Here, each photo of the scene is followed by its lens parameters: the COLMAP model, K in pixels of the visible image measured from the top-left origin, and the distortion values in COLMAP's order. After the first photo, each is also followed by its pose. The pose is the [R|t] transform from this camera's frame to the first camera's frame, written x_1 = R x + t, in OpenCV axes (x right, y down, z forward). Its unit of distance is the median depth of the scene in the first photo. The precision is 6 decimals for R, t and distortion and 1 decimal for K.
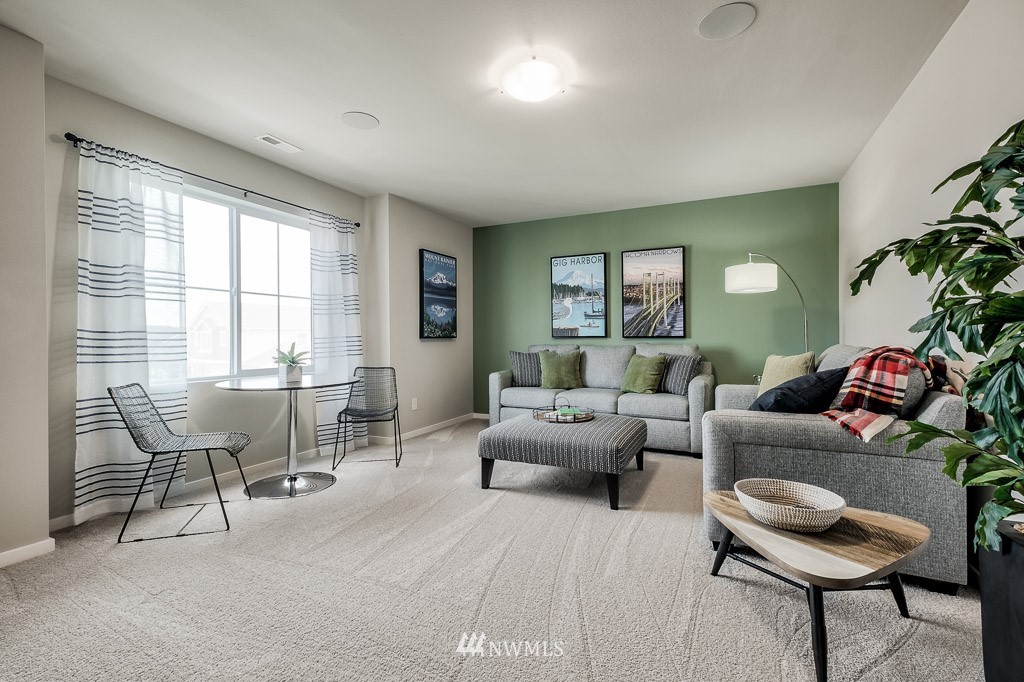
lens RADIAL K [[462.3, 0, 520.9], [0, 462.3, 338.7], [0, 0, 1]] dist [0.009883, -0.000368]
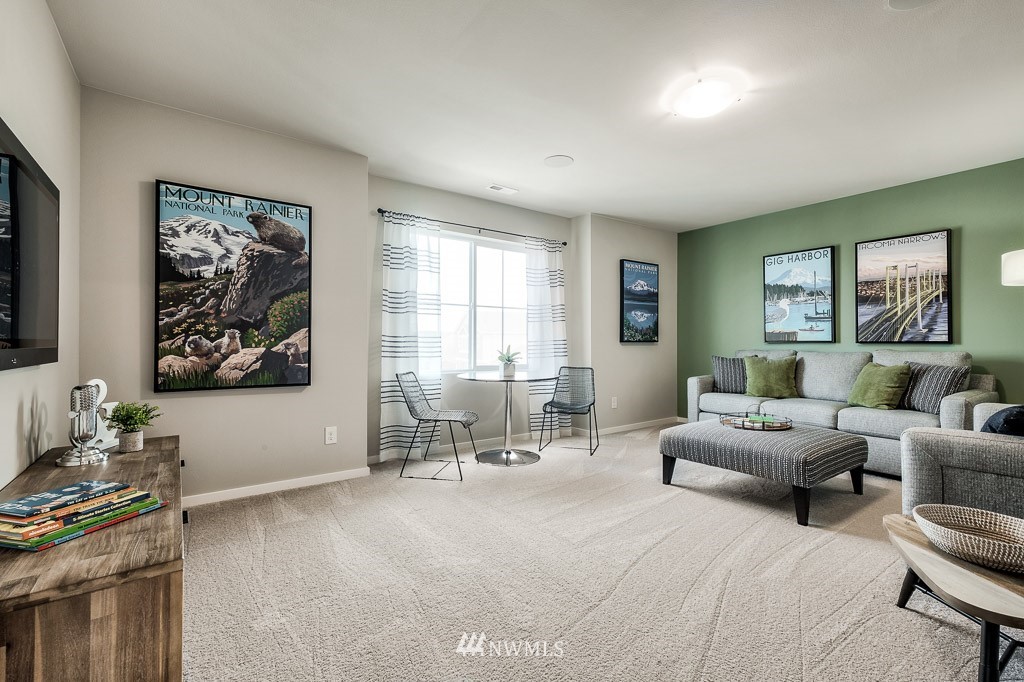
lens RADIAL K [[452.1, 0, 512.5], [0, 452.1, 336.9], [0, 0, 1]] dist [0.011098, -0.000210]
pose [[0.882078, 0.000716, -0.471104, 0.093725], [-0.006357, 0.999926, -0.010382, -0.000790], [0.471061, 0.012153, 0.882017, -0.080638]]
